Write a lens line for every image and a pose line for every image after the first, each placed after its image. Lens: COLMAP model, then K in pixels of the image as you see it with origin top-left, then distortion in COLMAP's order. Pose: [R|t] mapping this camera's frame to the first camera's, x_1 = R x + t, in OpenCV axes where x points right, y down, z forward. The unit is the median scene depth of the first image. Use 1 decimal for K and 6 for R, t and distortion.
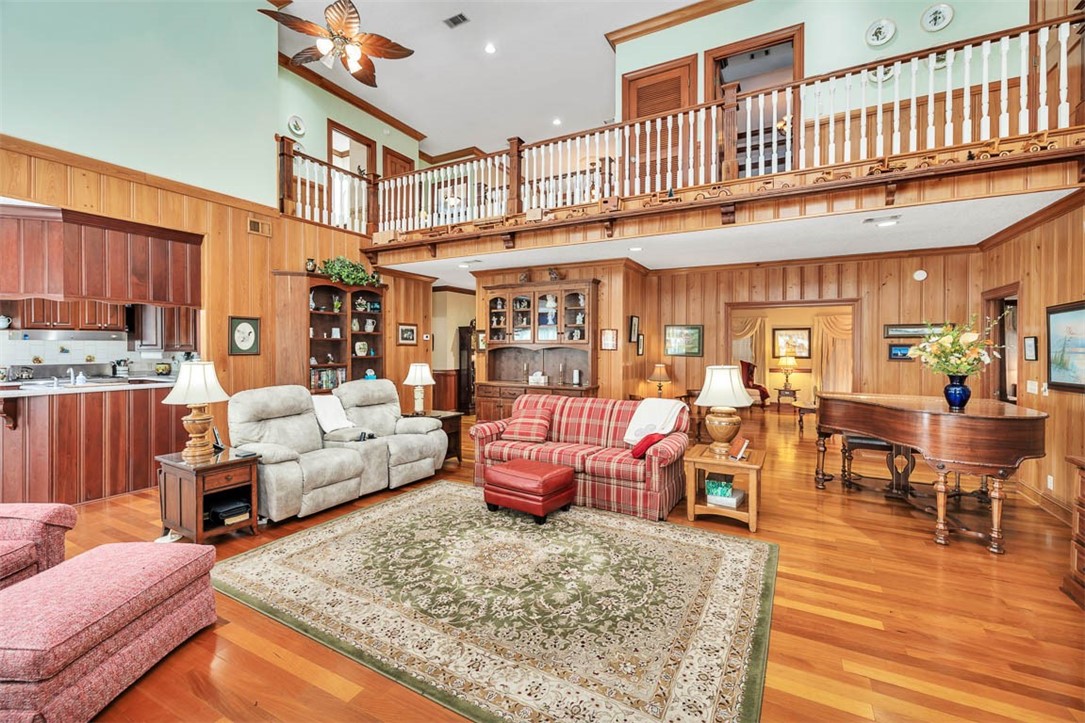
lens RADIAL K [[463.3, 0, 542.2], [0, 463.3, 349.4], [0, 0, 1]] dist [0.001336, 0.000469]
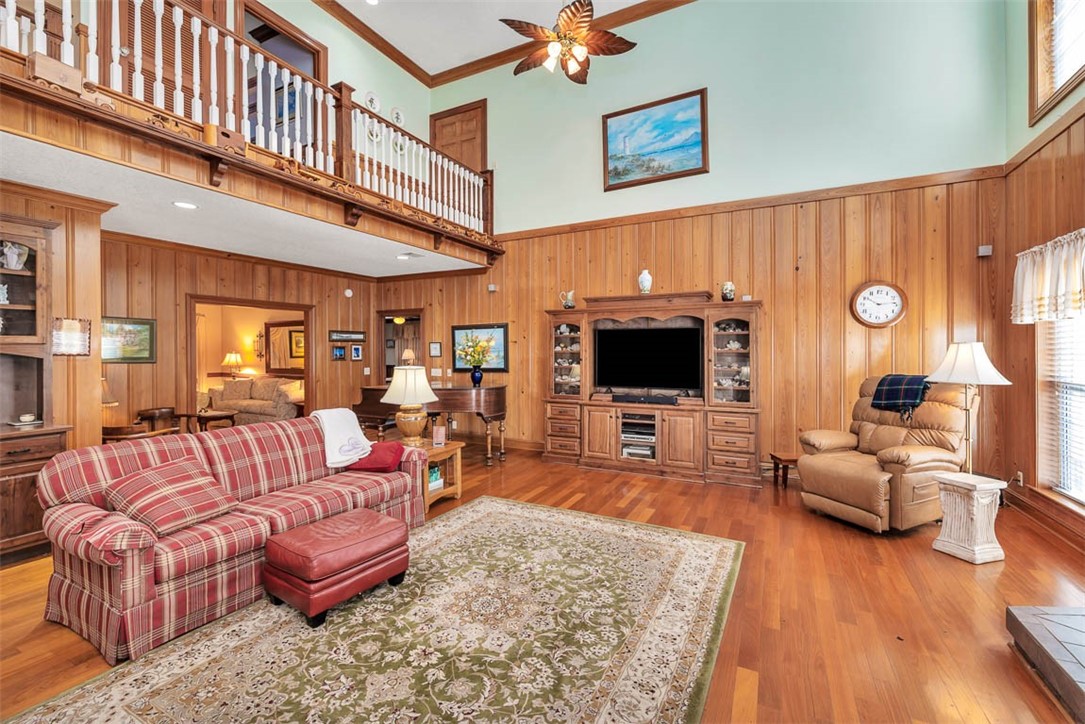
lens RADIAL K [[463.3, 0, 542.2], [0, 463.3, 349.9], [0, 0, 1]] dist [0.001336, 0.000469]
pose [[-0.019009, -0.005641, 0.999803, -0.823497], [0.007372, 0.999956, 0.005782, -0.009273], [-0.999792, 0.007480, -0.018966, 0.833838]]
